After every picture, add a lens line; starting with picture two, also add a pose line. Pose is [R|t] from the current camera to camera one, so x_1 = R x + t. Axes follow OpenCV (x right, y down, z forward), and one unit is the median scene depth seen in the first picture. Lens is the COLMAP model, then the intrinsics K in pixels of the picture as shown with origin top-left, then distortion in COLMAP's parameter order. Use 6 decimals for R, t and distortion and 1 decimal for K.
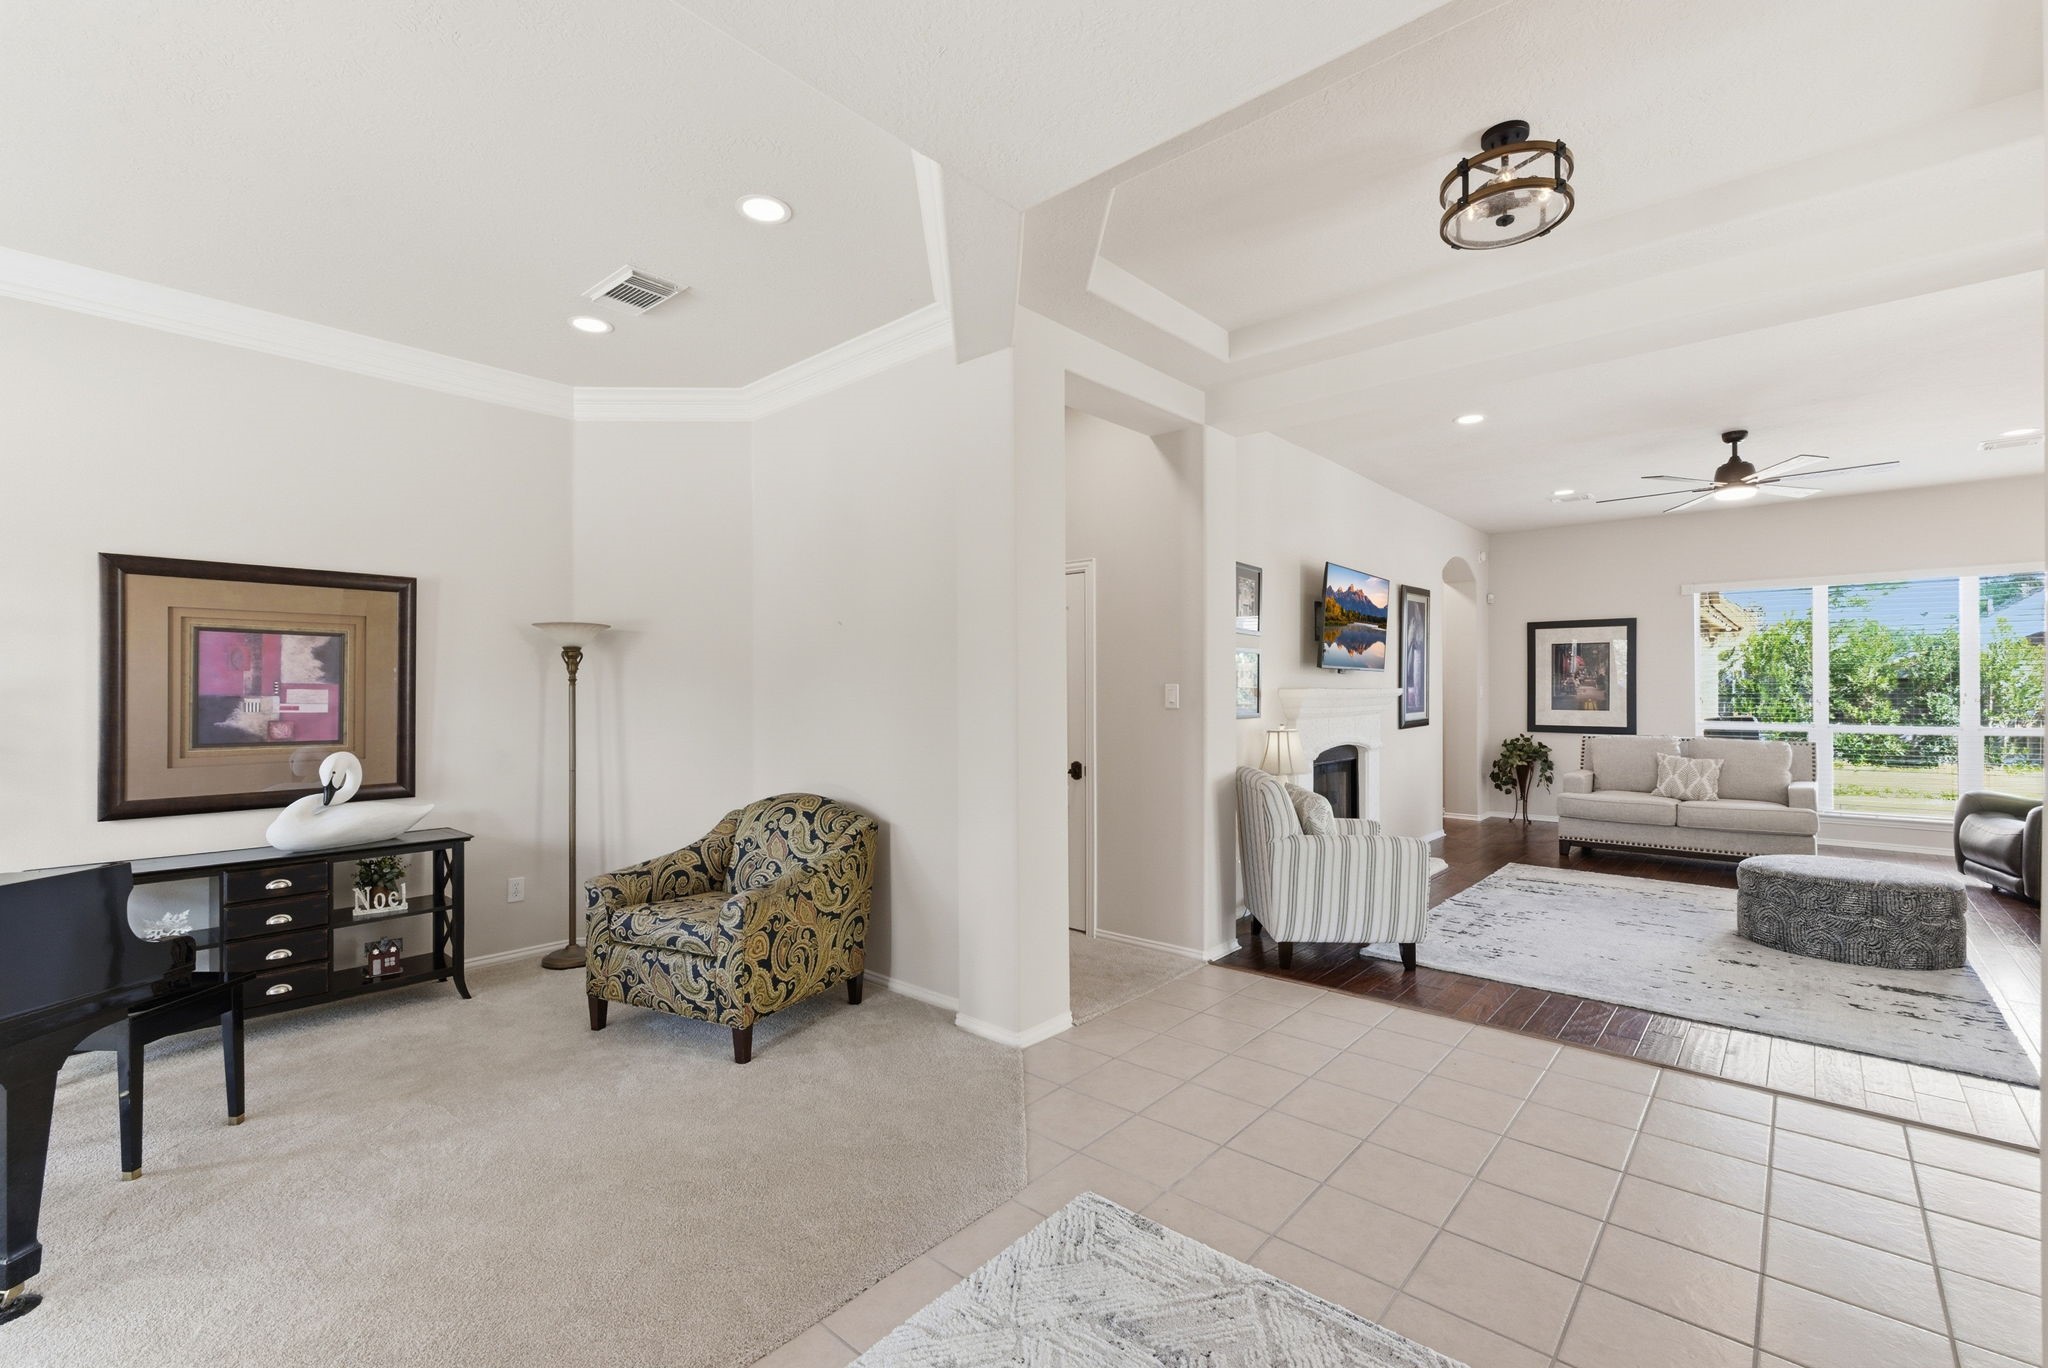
lens RADIAL K [[888.0, 0, 1019.2], [0, 888.0, 686.0], [0, 0, 1]] dist [0.002411, -0.000723]
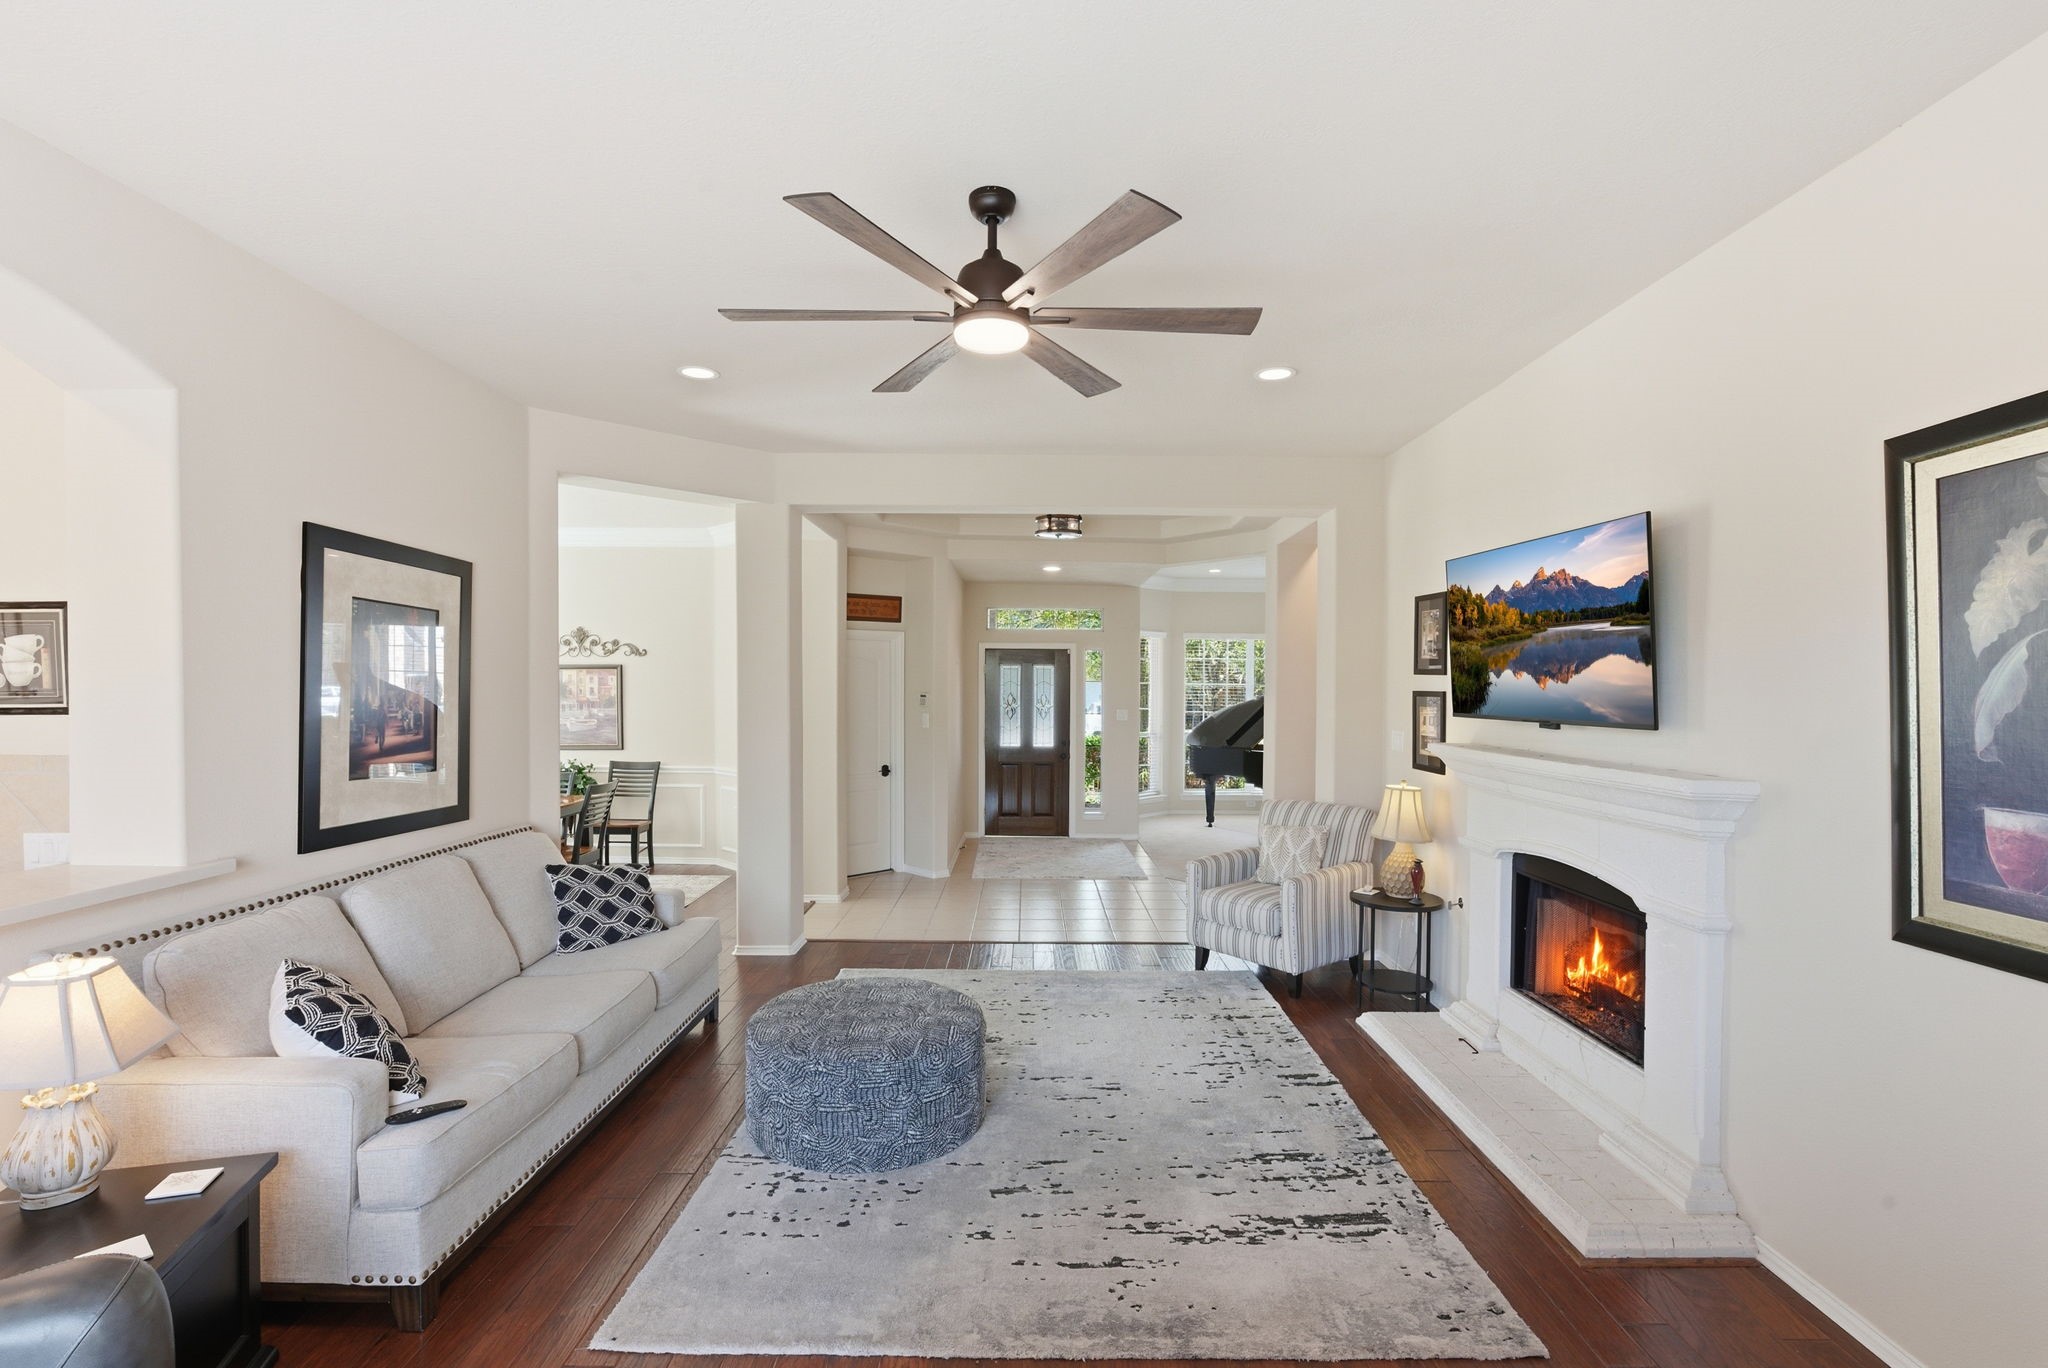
lens RADIAL K [[937.9, 0, 1012.9], [0, 937.9, 700.4], [0, 0, 1]] dist [-0.002998, 0.002905]
pose [[-0.758588, 0.008753, -0.651512, 1.350769], [-0.000825, 0.999896, 0.014394, -0.052353], [0.651571, 0.011456, -0.758502, 1.671685]]
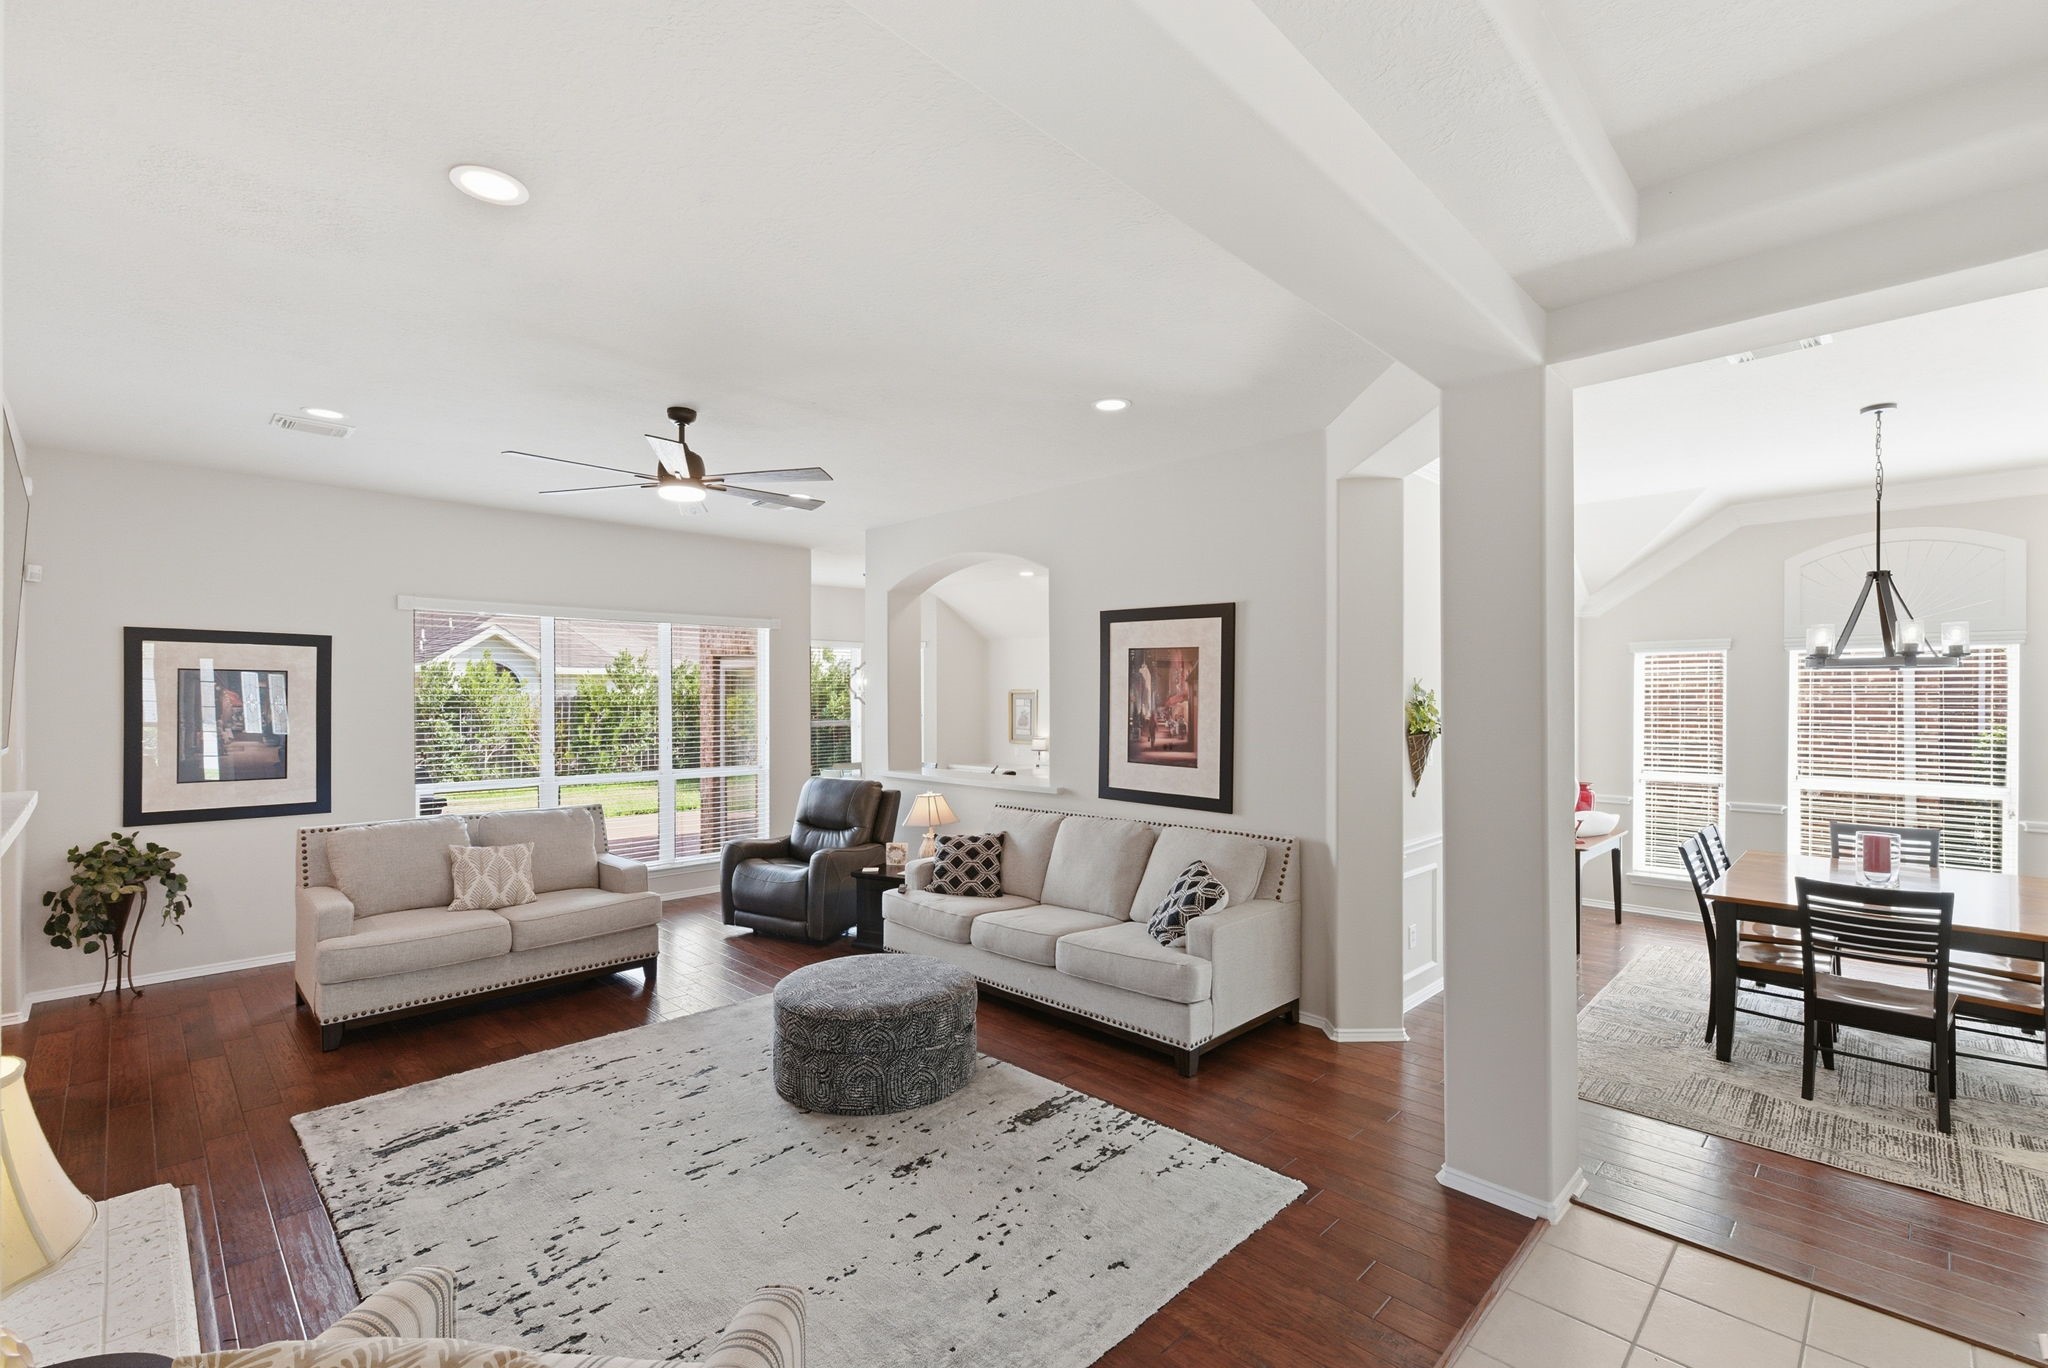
lens RADIAL K [[902.8, 0, 1029.3], [0, 902.8, 696.8], [0, 0, 1]] dist [0.000064, 0.003165]
pose [[0.052296, 0.004222, 0.998623, 0.092059], [-0.004044, 0.999984, -0.004016, -0.056628], [-0.998623, -0.003828, 0.052312, 0.828670]]
